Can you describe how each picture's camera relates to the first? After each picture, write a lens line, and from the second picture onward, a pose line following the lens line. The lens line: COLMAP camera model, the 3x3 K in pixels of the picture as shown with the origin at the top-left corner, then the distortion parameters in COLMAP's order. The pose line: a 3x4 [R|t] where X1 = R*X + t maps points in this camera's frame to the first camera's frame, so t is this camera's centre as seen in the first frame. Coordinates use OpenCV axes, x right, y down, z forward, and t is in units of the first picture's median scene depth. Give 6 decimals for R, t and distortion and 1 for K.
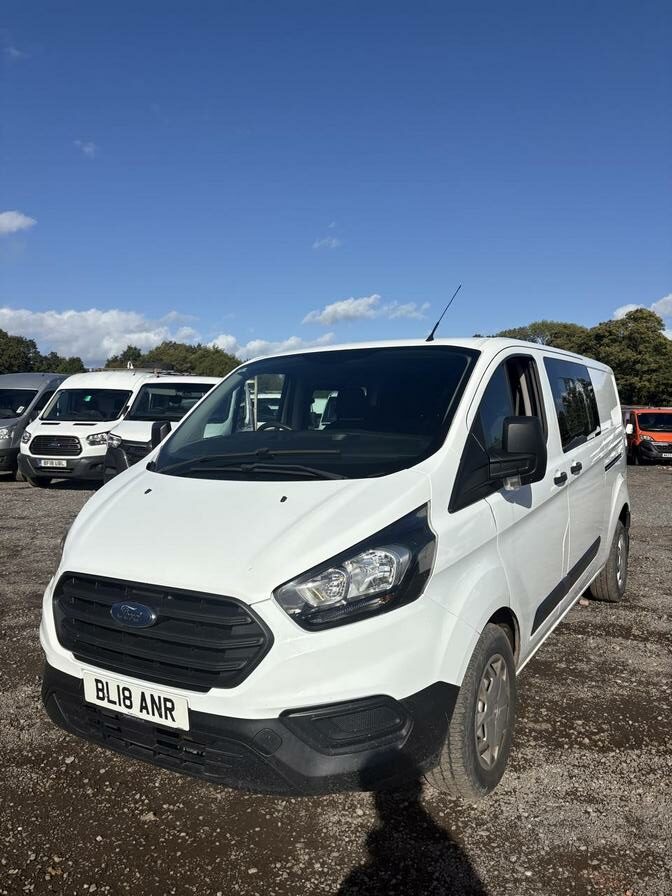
lens RADIAL K [[680.4, 0, 336.0], [0, 680.4, 448.0], [0, 0, 1]] dist [0.002313, -0.000905]
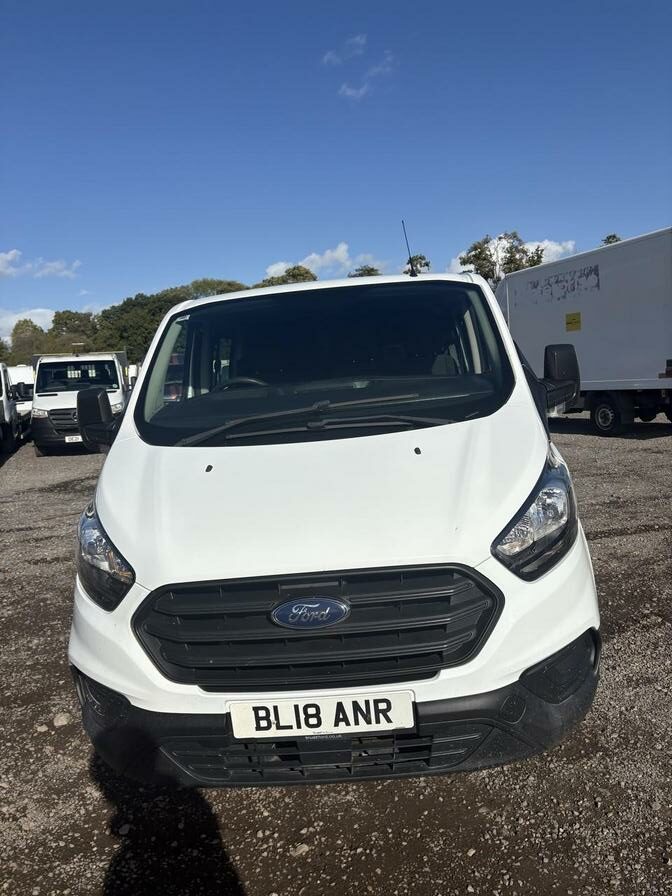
lens RADIAL K [[680.4, 0, 336.0], [0, 680.4, 448.0], [0, 0, 1]] dist [0.002313, -0.000905]
pose [[0.880711, -0.128175, 0.455982, -0.620772], [0.100713, 0.991351, 0.084142, -0.015170], [-0.462823, -0.028181, 0.886003, 0.281066]]
